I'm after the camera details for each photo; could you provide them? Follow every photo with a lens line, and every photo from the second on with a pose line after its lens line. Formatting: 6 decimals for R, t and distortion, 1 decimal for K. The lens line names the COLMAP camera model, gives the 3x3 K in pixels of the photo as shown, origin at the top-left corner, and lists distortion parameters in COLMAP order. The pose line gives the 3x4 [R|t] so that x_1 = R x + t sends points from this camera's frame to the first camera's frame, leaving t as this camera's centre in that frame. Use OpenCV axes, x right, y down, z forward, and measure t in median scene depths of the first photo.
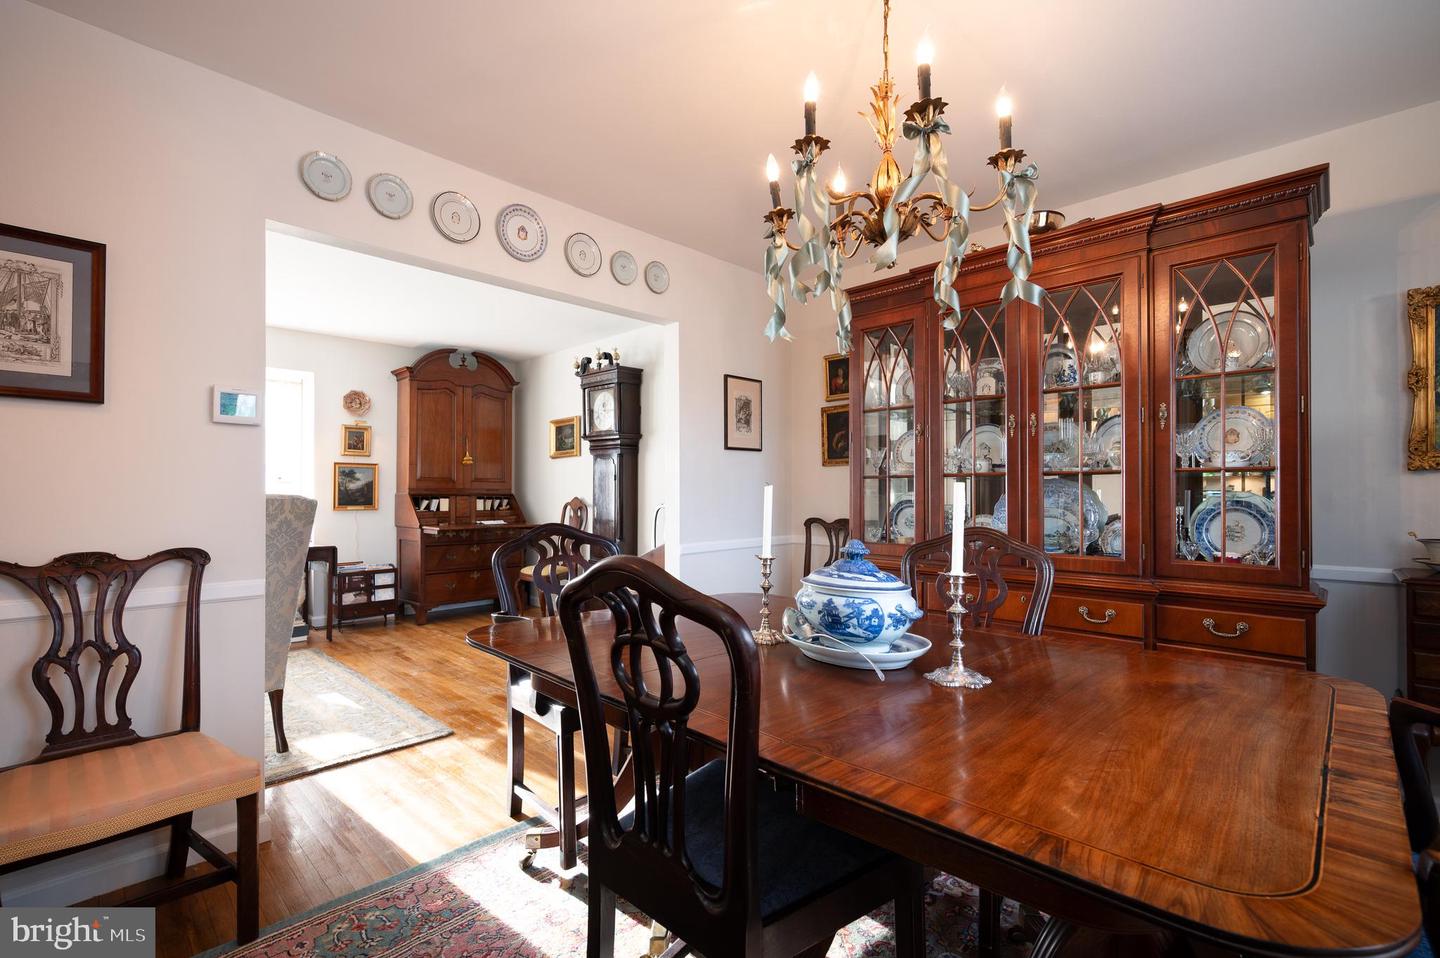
lens RADIAL K [[646.7, 0, 743.2], [0, 646.7, 482.7], [0, 0, 1]] dist [-0.002023, -0.000076]
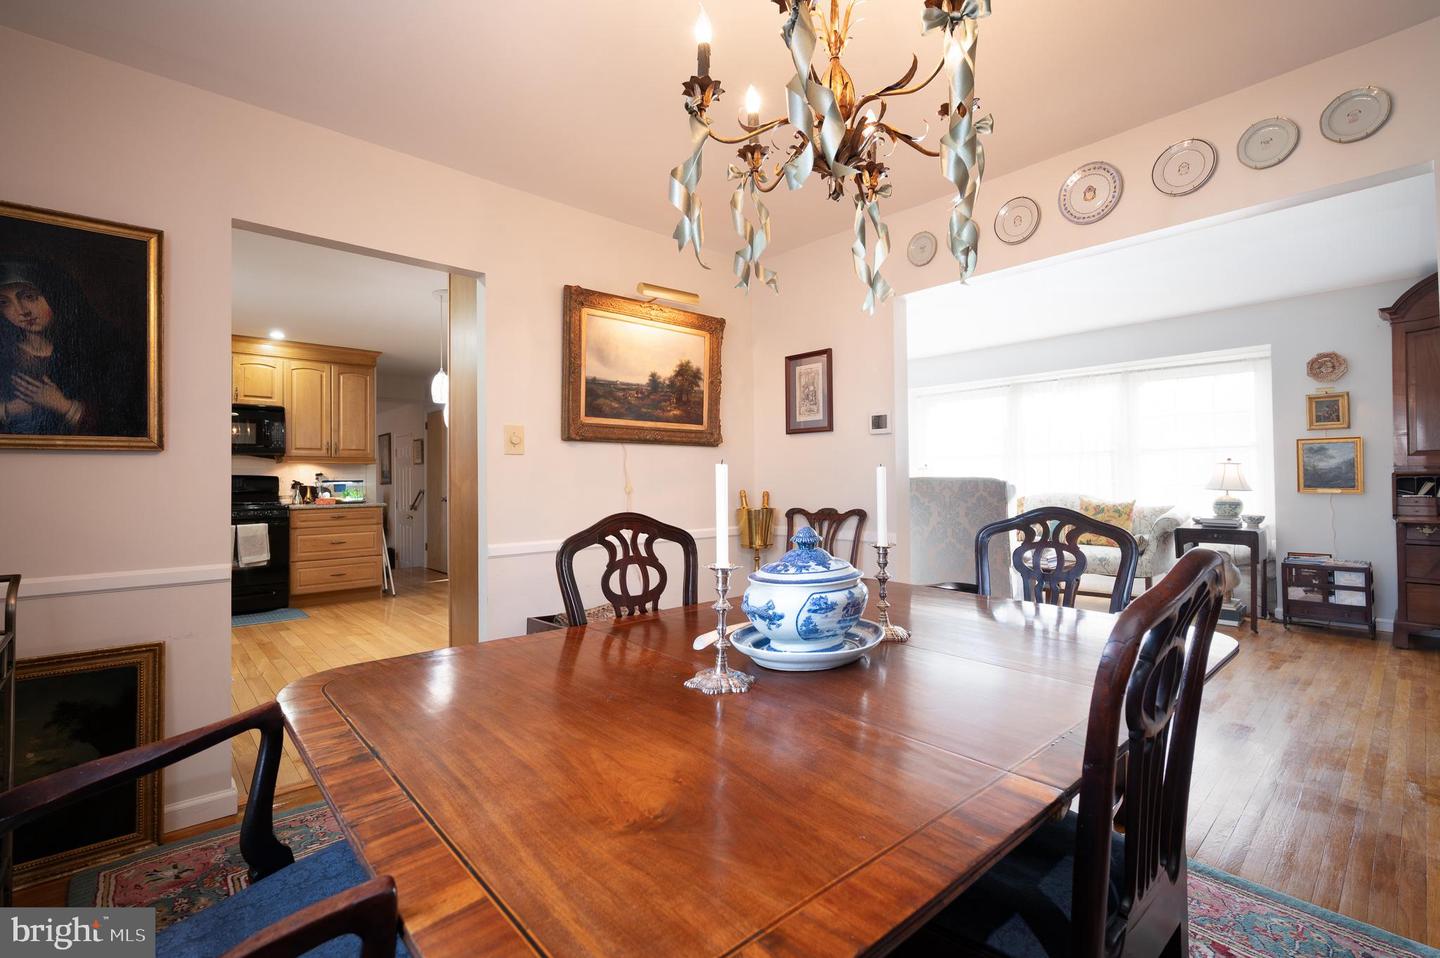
lens RADIAL K [[643.8, 0, 716.2], [0, 643.8, 470.0], [0, 0, 1]] dist [-0.000268, 0.000113]
pose [[-0.088428, -0.013521, -0.995991, 0.616546], [0.024609, 0.999573, -0.015754, 0.009960], [0.995779, -0.025903, -0.088057, 0.539401]]
